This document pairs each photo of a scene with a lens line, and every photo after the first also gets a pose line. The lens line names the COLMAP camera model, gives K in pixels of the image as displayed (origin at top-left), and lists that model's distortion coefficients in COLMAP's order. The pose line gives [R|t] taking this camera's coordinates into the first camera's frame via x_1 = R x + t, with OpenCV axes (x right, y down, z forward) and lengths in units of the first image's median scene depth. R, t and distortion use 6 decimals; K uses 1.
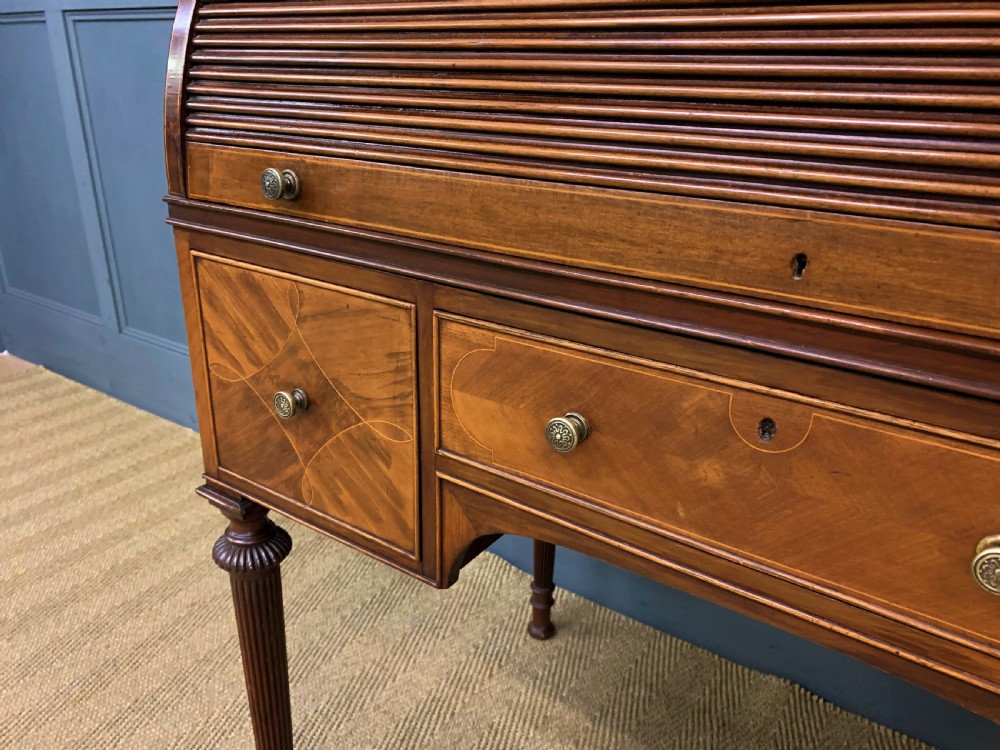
lens RADIAL K [[769.7, 0, 506.8], [0, 769.7, 381.3], [0, 0, 1]] dist [0.023083, -0.007176]
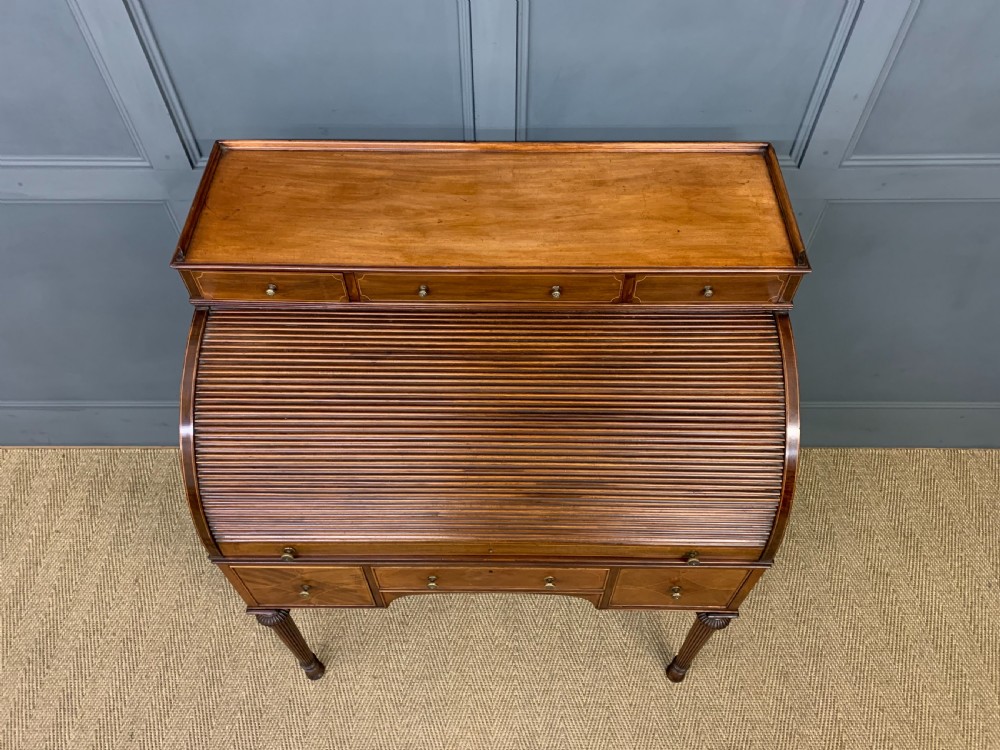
lens RADIAL K [[769.7, 0, 498.2], [0, 769.7, 372.1], [0, 0, 1]] dist [0.023083, -0.007176]
pose [[0.823314, -0.473846, 0.312446, -0.232489], [0.230513, 0.782190, 0.578829, -1.955708], [-0.518669, -0.404536, 0.753216, -0.976728]]
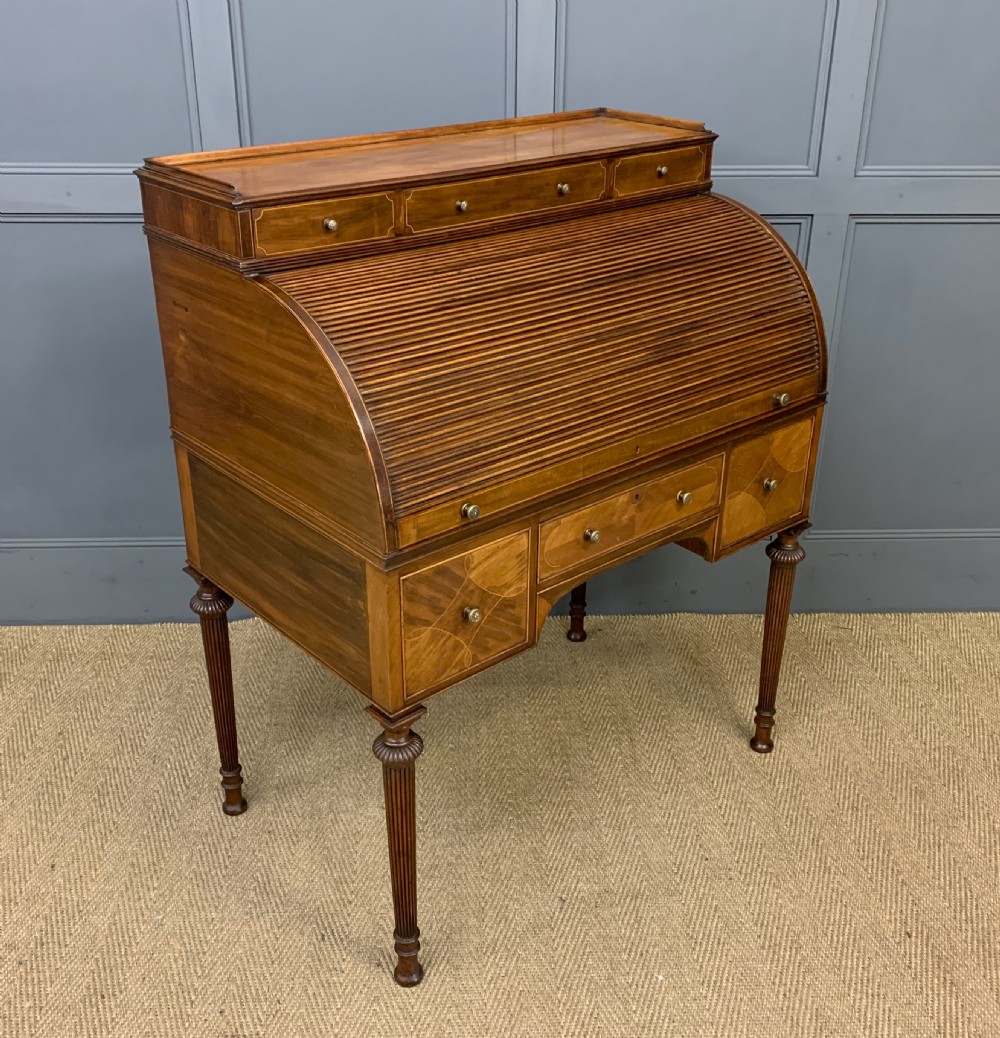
lens RADIAL K [[1169.5, 0, 503.3], [0, 1169.5, 487.5], [0, 0, 1]] dist [0.020263, 0.000000]
pose [[0.795544, -0.271470, 0.541676, -1.850331], [0.230753, 0.962385, 0.143415, -0.439073], [-0.560234, 0.010901, 0.828262, -2.187660]]
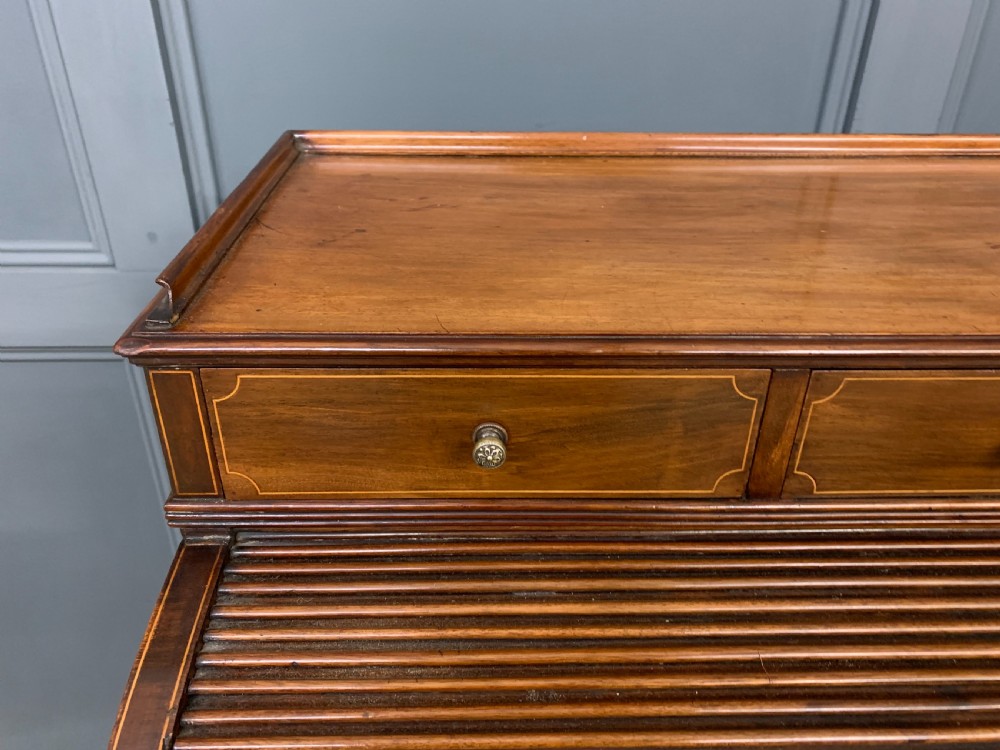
lens RADIAL K [[769.7, 0, 500.1], [0, 769.7, 372.7], [0, 0, 1]] dist [0.023083, -0.007176]
pose [[0.795630, -0.315339, 0.517237, -0.244816], [0.227650, 0.946890, 0.227102, -1.178722], [-0.561381, -0.062941, 0.825161, 0.672171]]
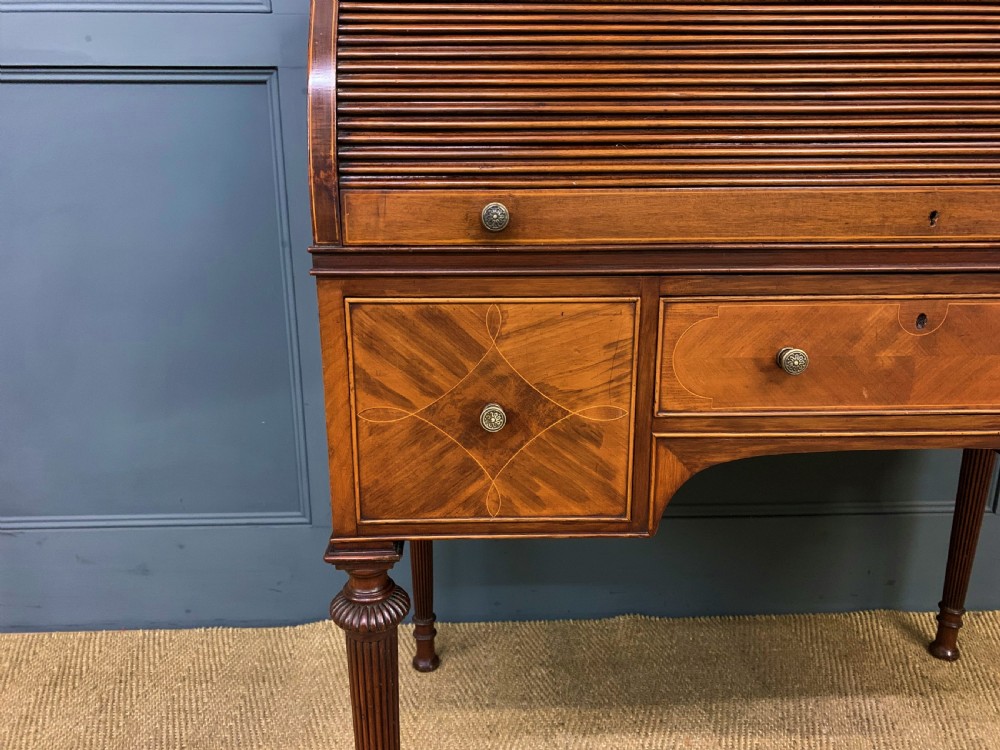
lens RADIAL K [[769.7, 0, 495.5], [0, 769.7, 372.9], [0, 0, 1]] dist [0.023083, -0.007176]
pose [[0.805269, -0.183877, 0.563677, -0.941657], [0.240390, 0.970304, -0.026898, -0.002955], [-0.541992, 0.157162, 0.825557, 0.105812]]
